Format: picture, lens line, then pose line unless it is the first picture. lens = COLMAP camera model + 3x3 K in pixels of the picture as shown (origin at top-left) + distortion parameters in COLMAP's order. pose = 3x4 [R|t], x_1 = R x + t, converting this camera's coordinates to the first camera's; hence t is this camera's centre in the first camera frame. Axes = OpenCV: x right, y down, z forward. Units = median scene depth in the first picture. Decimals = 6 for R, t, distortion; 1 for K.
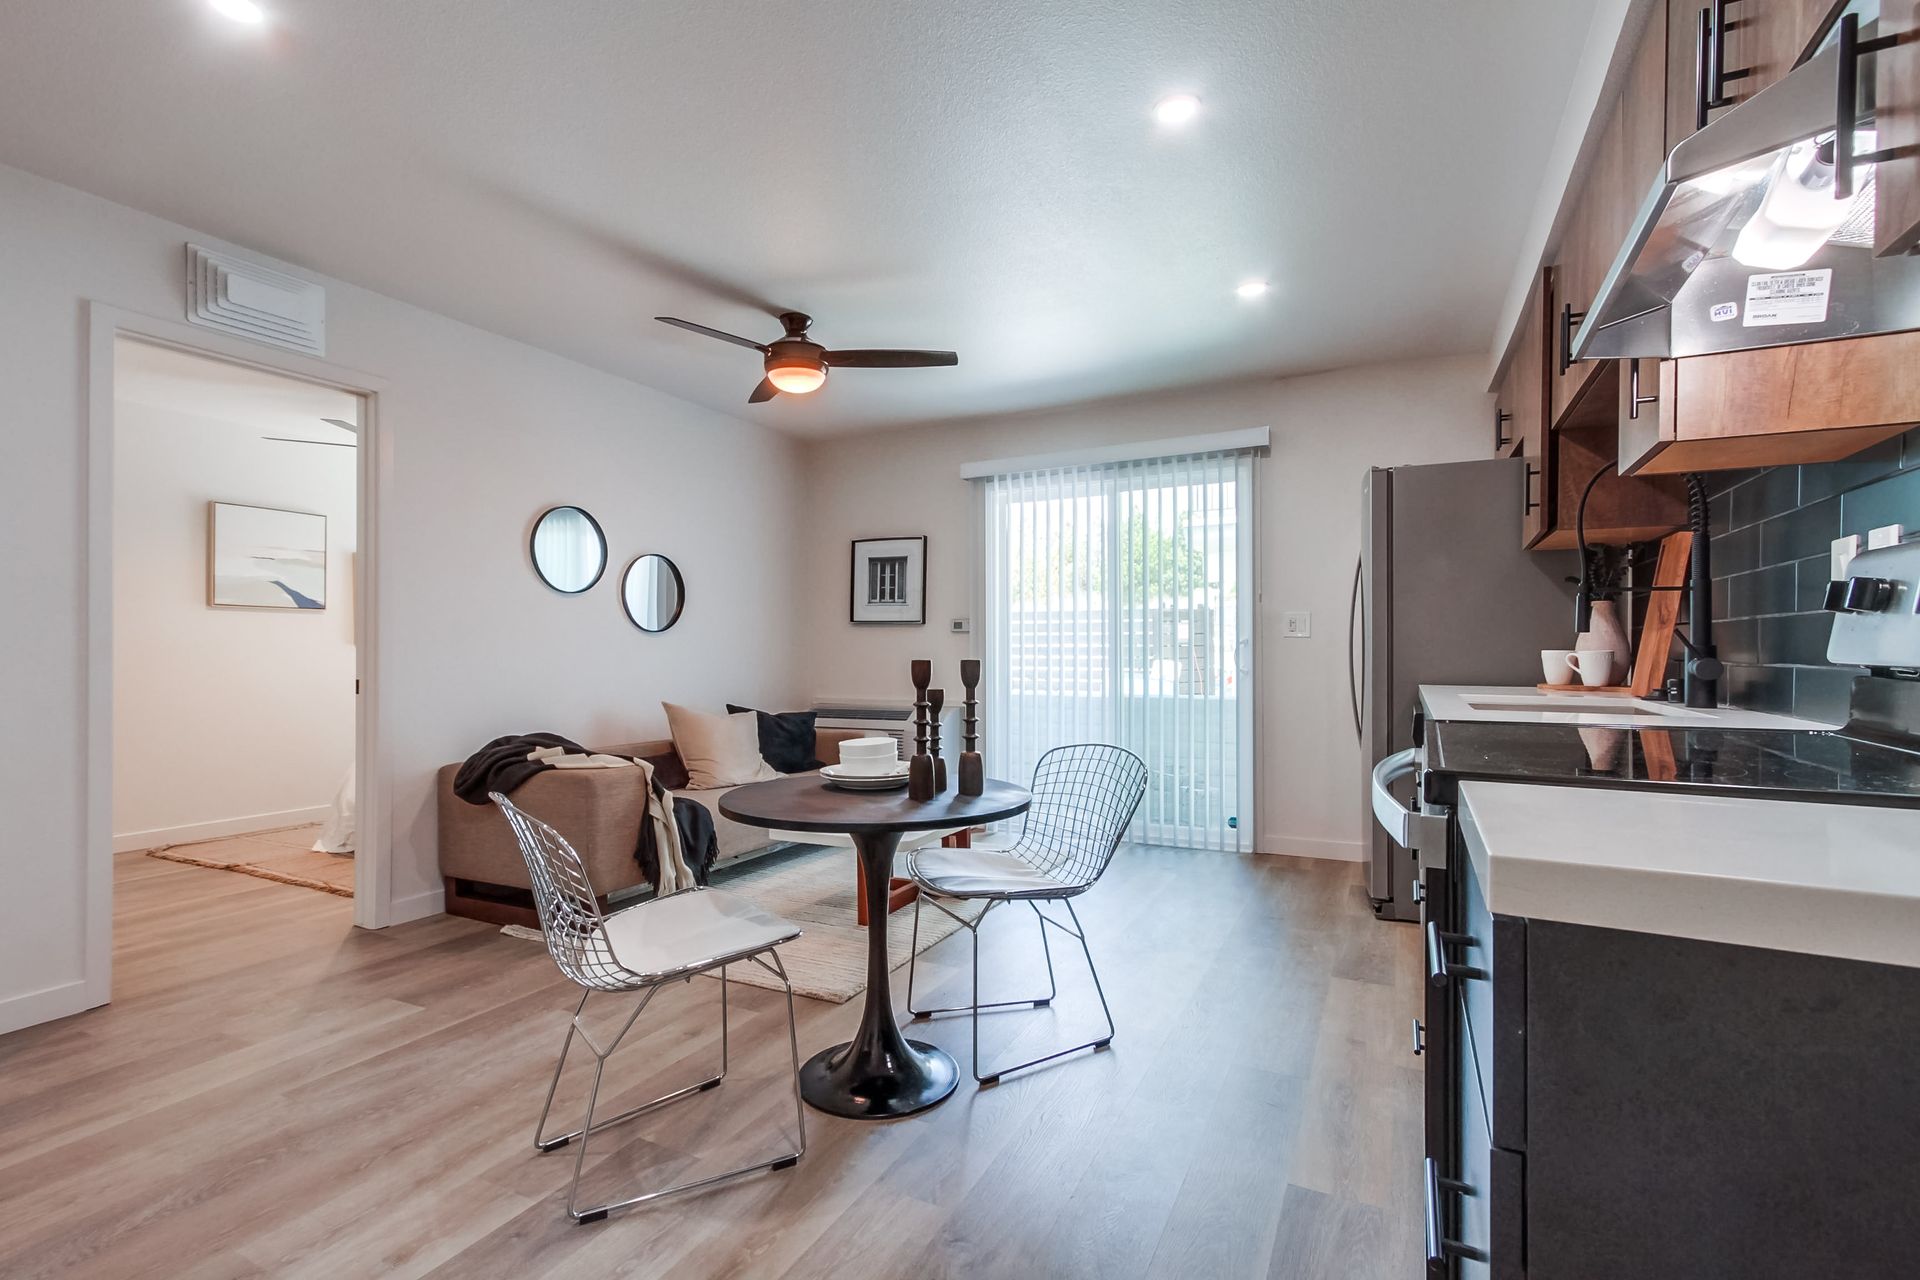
lens RADIAL K [[878.0, 0, 930.9], [0, 878.0, 649.2], [0, 0, 1]] dist [0.002228, 0.000300]
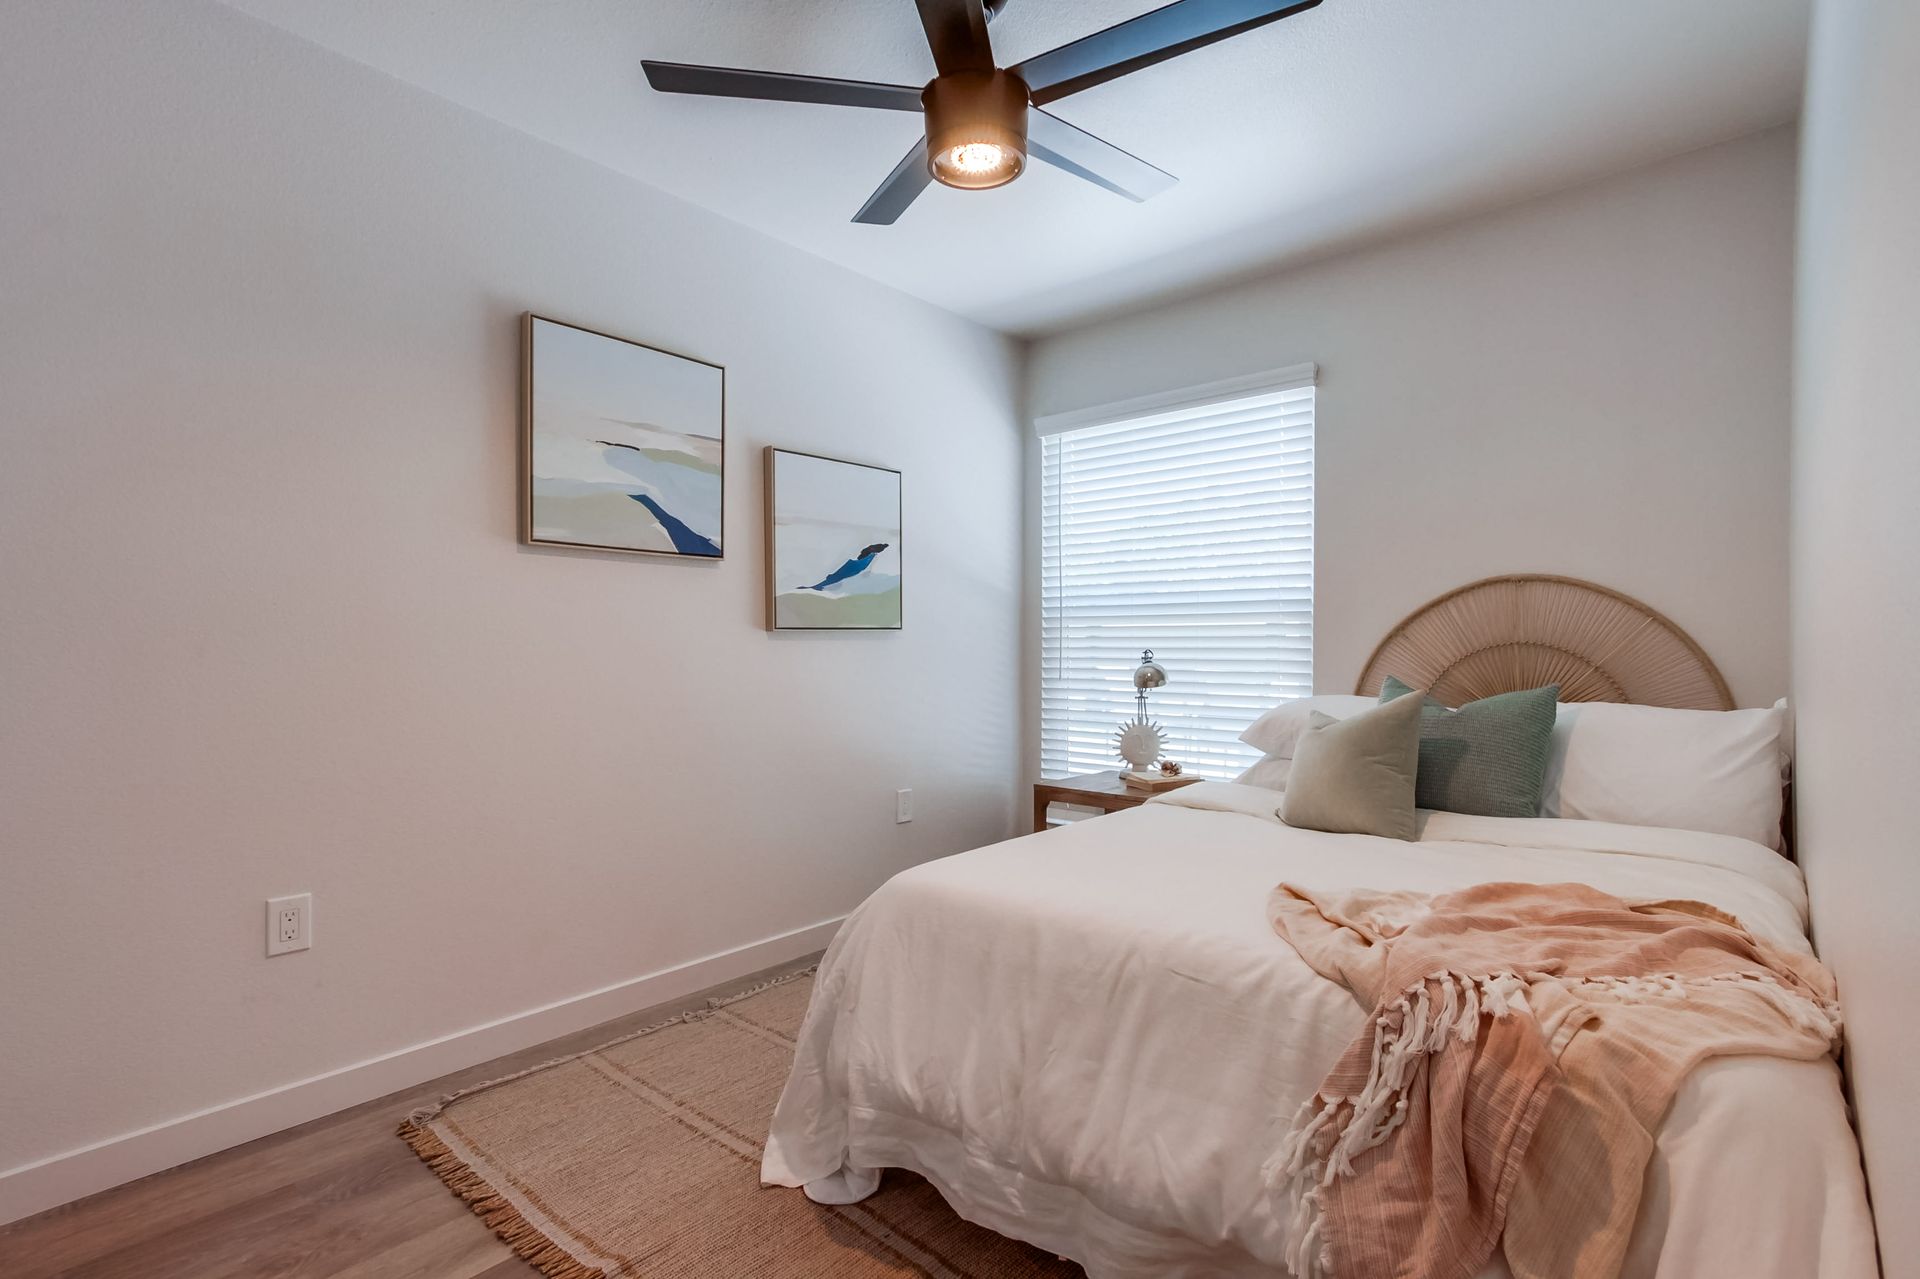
lens RADIAL K [[896.0, 0, 949.6], [0, 896.0, 636.6], [0, 0, 1]] dist [0.000631, 0.000576]
pose [[0.970627, -0.004425, -0.240549, -0.538610], [0.004120, 0.999990, -0.001772, 0.000997], [0.240554, 0.000729, 0.970635, 0.656287]]
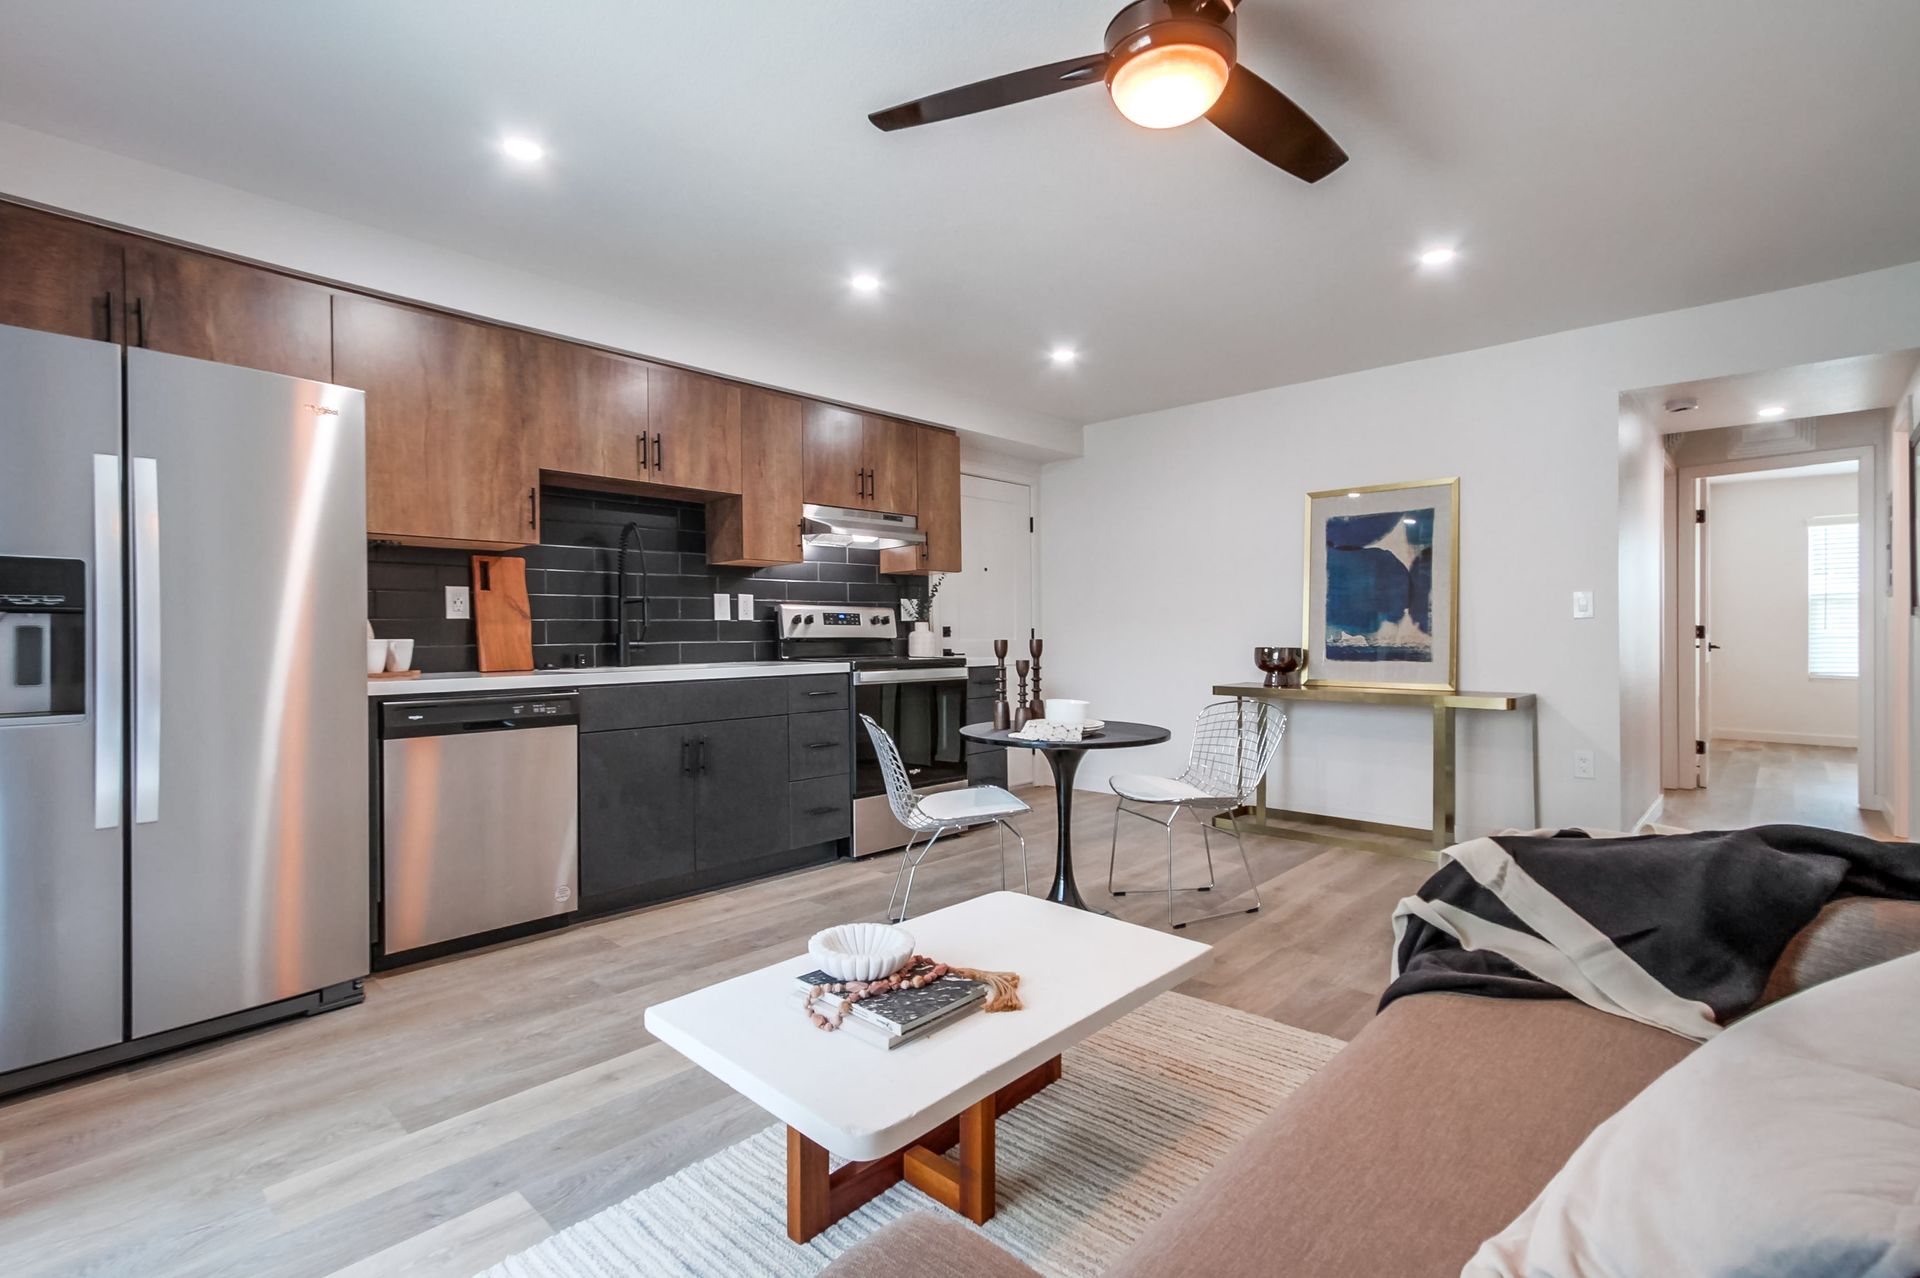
lens RADIAL K [[896.0, 0, 949.6], [0, 896.0, 636.1], [0, 0, 1]] dist [0.000631, 0.000576]
pose [[-0.966212, 0.006181, 0.257673, -0.122137], [0.006989, 0.999973, 0.002217, 0.000536], [-0.257653, 0.003943, -0.966230, 1.158556]]
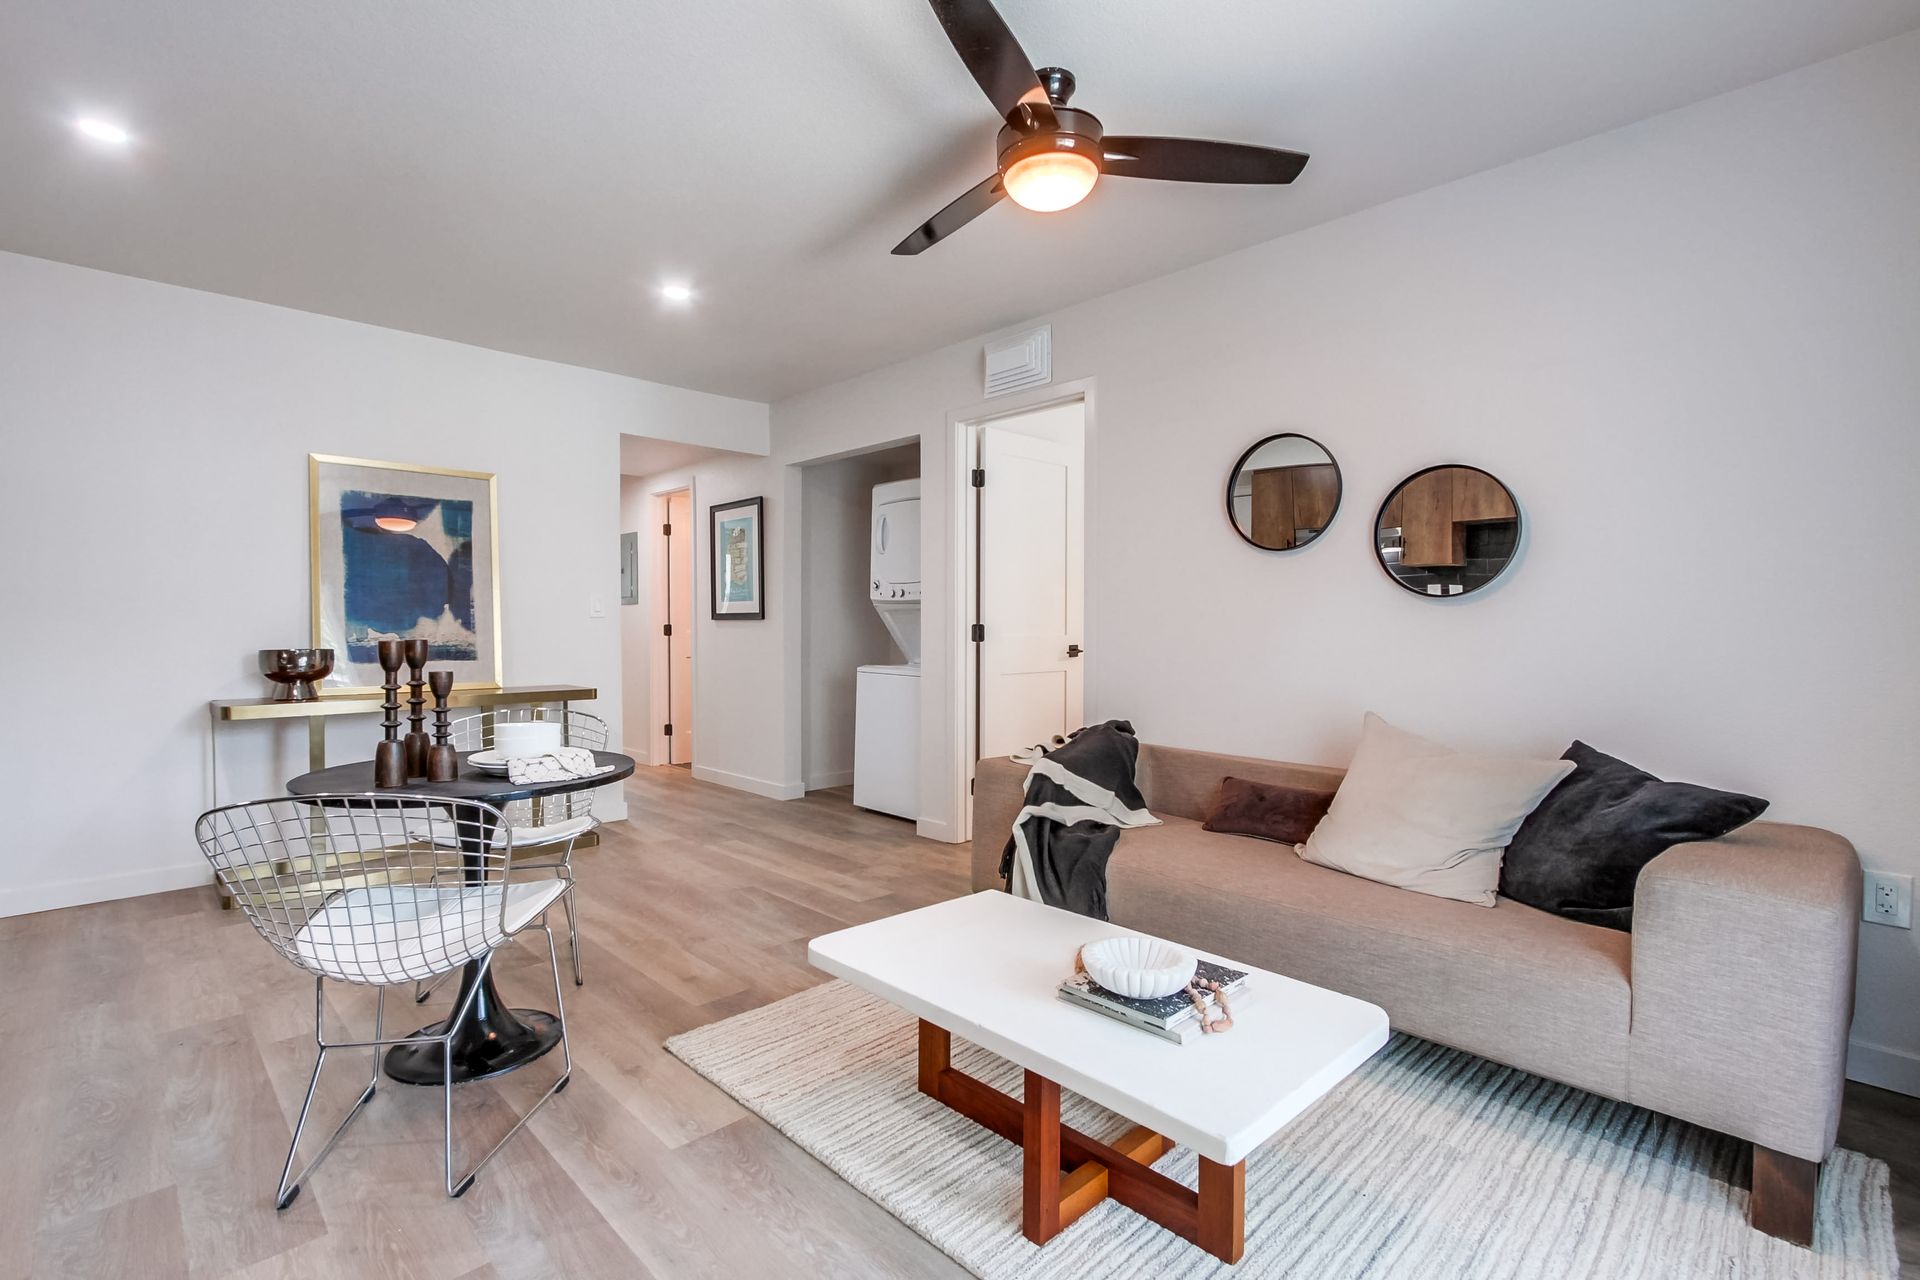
lens RADIAL K [[878.7, 0, 960.0], [0, 878.7, 640.0], [0, 0, 1]] dist [0.002192, 0.000453]
pose [[-0.302392, 0.020569, -0.952962, 0.345439], [0.001785, 0.999778, 0.021013, -0.005077], [0.953182, 0.004653, -0.302361, 0.855781]]
